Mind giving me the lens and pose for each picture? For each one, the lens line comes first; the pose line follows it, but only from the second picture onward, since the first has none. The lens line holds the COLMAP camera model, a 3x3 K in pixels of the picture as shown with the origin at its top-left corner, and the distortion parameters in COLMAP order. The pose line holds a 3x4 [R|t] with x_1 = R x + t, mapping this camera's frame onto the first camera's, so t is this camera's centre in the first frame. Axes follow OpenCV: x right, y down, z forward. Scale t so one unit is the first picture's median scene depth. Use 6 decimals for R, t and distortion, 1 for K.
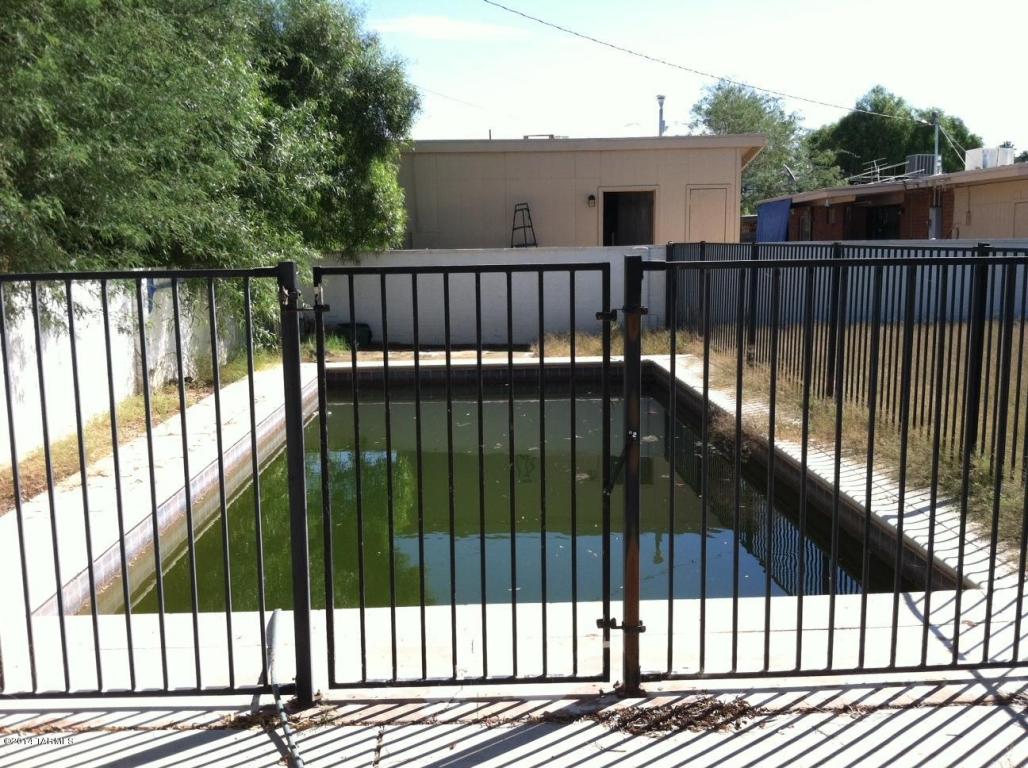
lens RADIAL K [[957.1, 0, 514.0], [0, 957.1, 384.0], [0, 0, 1]] dist [0.003975, 0.001532]
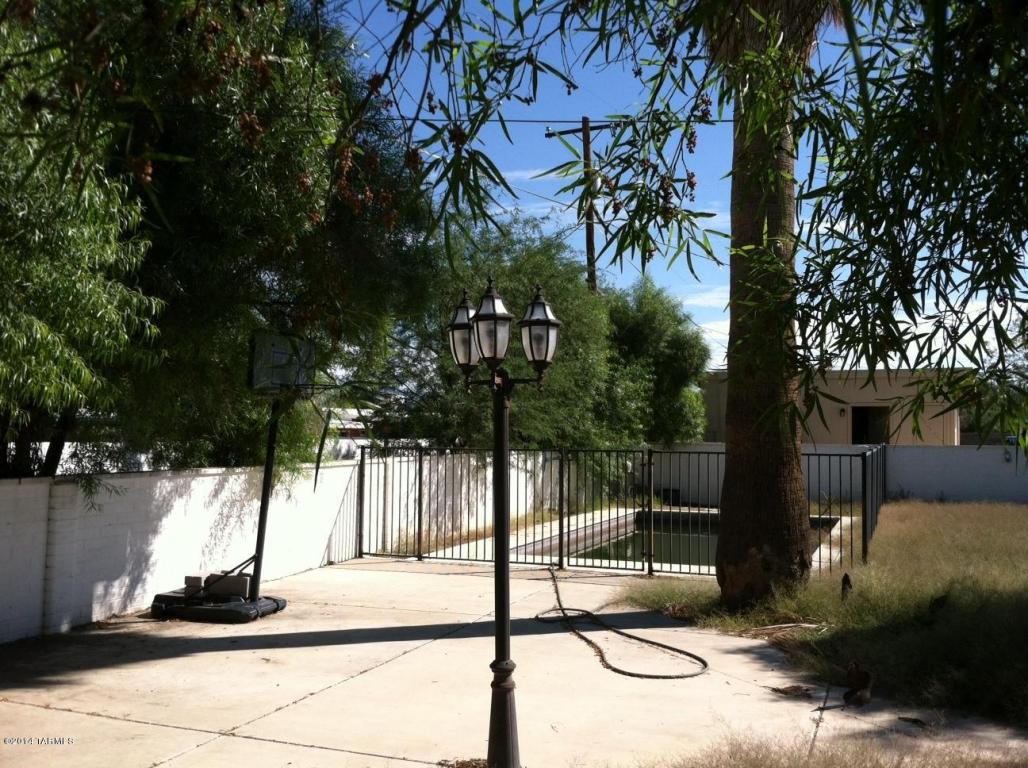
lens RADIAL K [[957.1, 0, 514.0], [0, 957.1, 384.0], [0, 0, 1]] dist [0.003975, 0.001532]
pose [[0.910183, 0.002169, -0.414201, 0.309862], [-0.082861, 0.980726, -0.176948, 0.084455], [0.405834, 0.195377, 0.892820, -0.674467]]
